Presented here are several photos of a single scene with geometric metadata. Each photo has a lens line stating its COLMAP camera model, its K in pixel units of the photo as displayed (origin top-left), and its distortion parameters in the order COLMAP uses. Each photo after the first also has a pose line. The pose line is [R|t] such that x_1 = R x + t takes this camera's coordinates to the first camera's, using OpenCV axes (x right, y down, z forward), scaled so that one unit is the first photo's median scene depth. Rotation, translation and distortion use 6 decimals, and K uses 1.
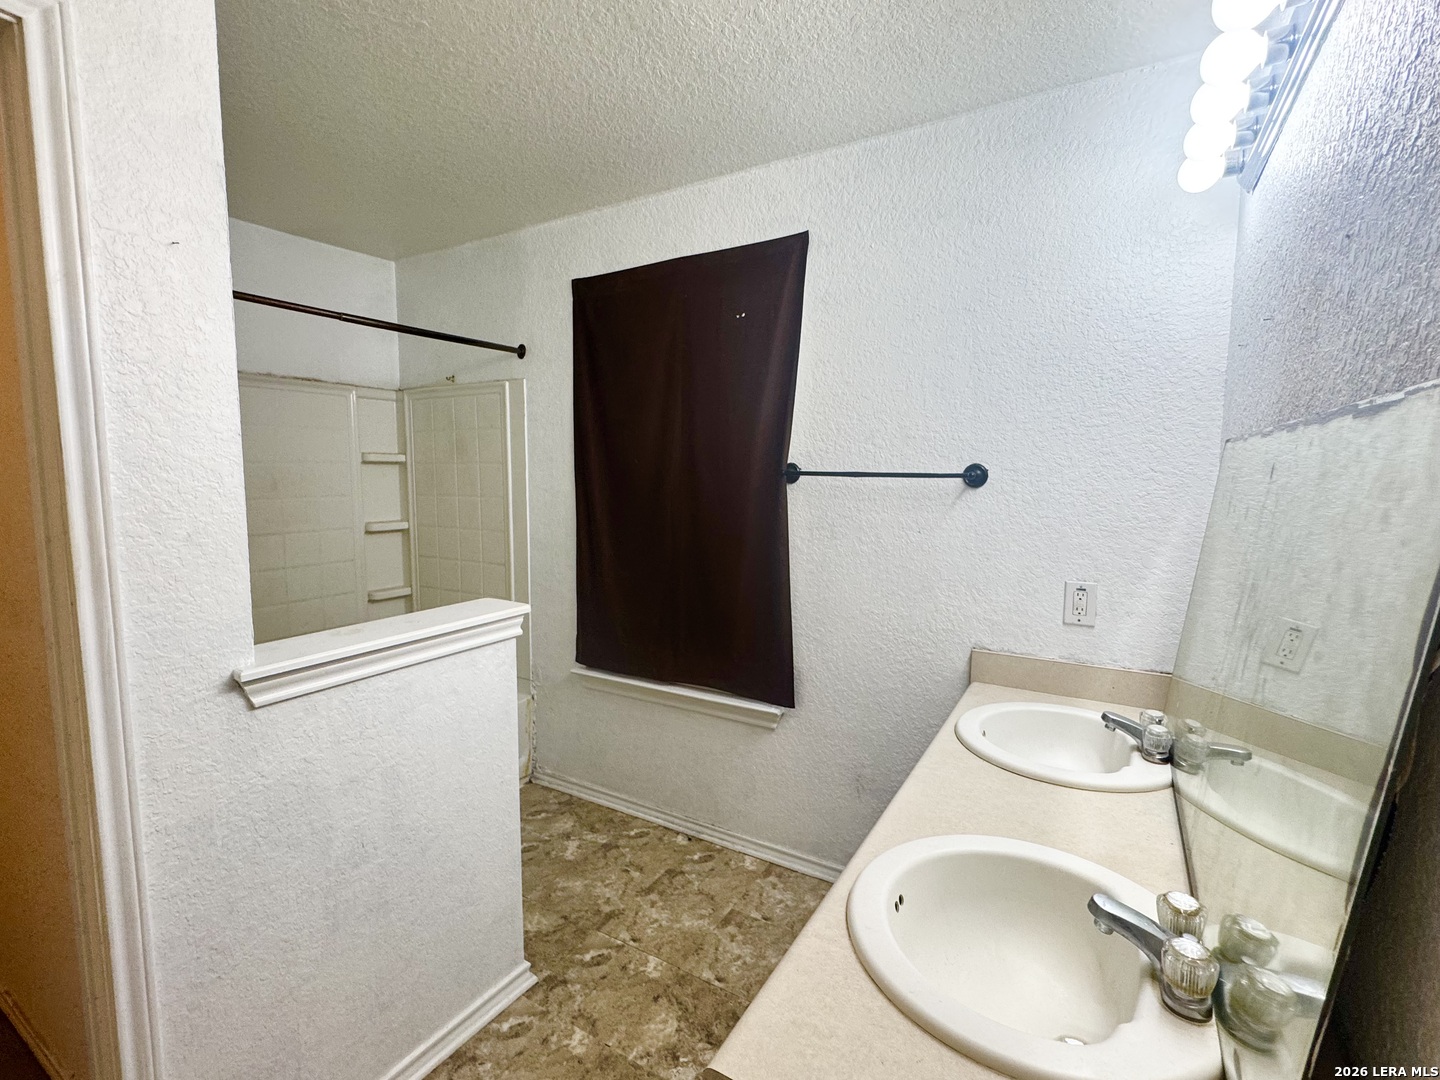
lens RADIAL K [[665.6, 0, 720.0], [0, 665.6, 540.0], [0, 0, 1]] dist [0.000214, 0.000013]
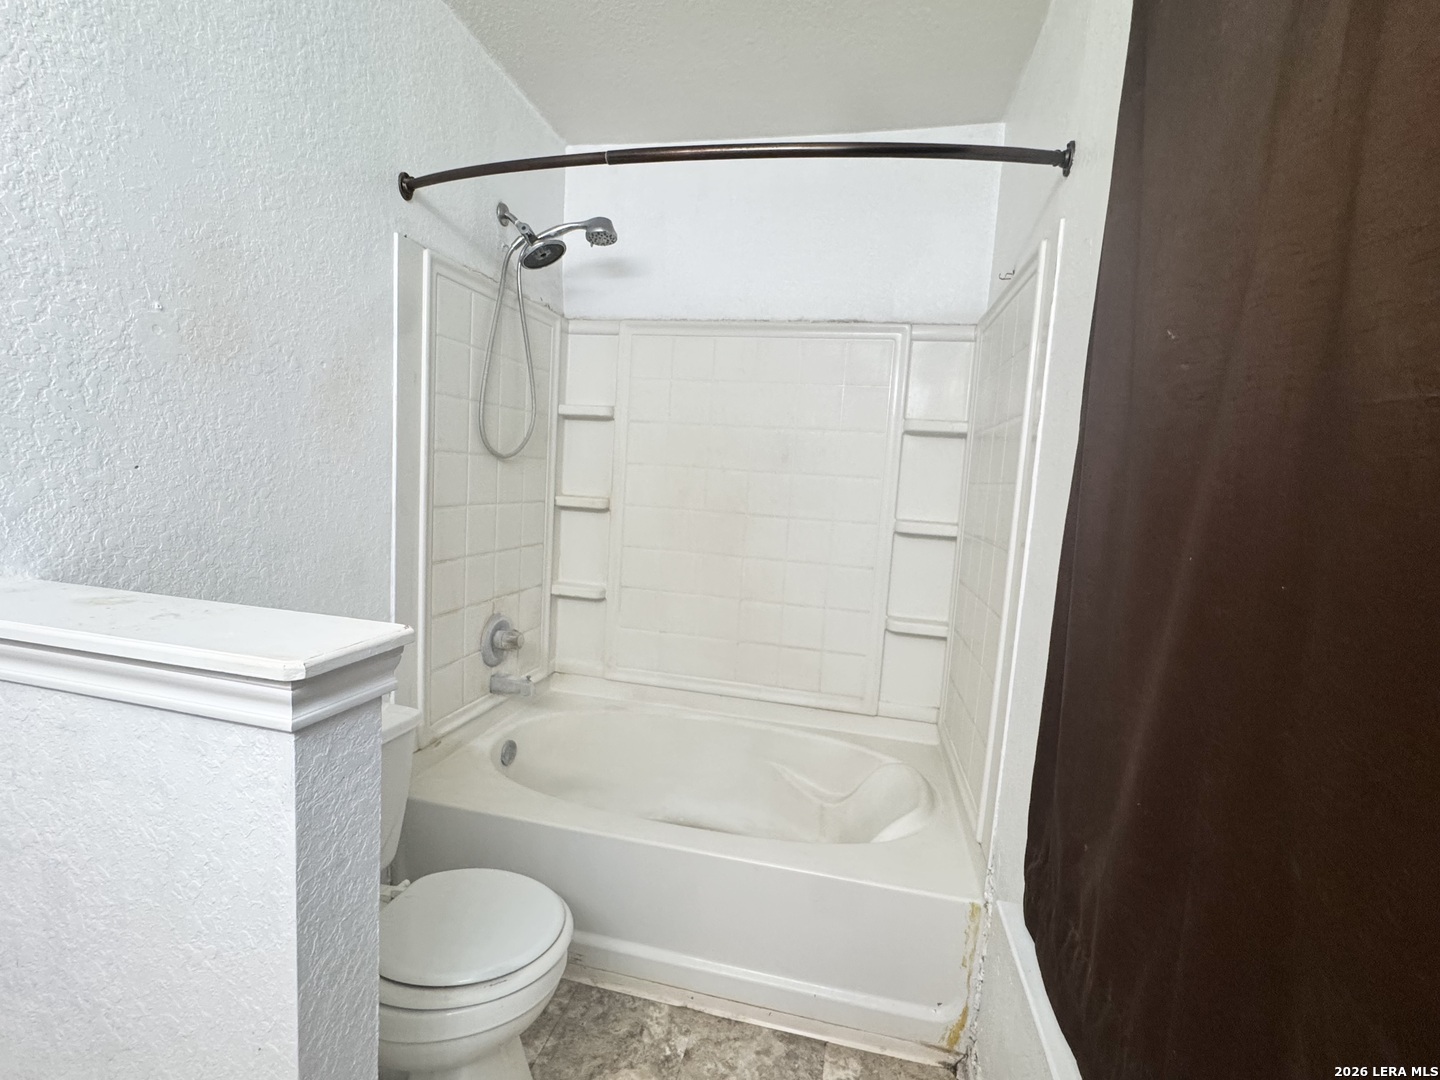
lens RADIAL K [[665.6, 0, 720.0], [0, 665.6, 540.0], [0, 0, 1]] dist [0.000214, 0.000013]
pose [[0.311523, 0.109784, -0.943875, 0.081222], [-0.160137, 0.985163, 0.061734, -0.019678], [0.936648, 0.131918, 0.324482, 0.666385]]
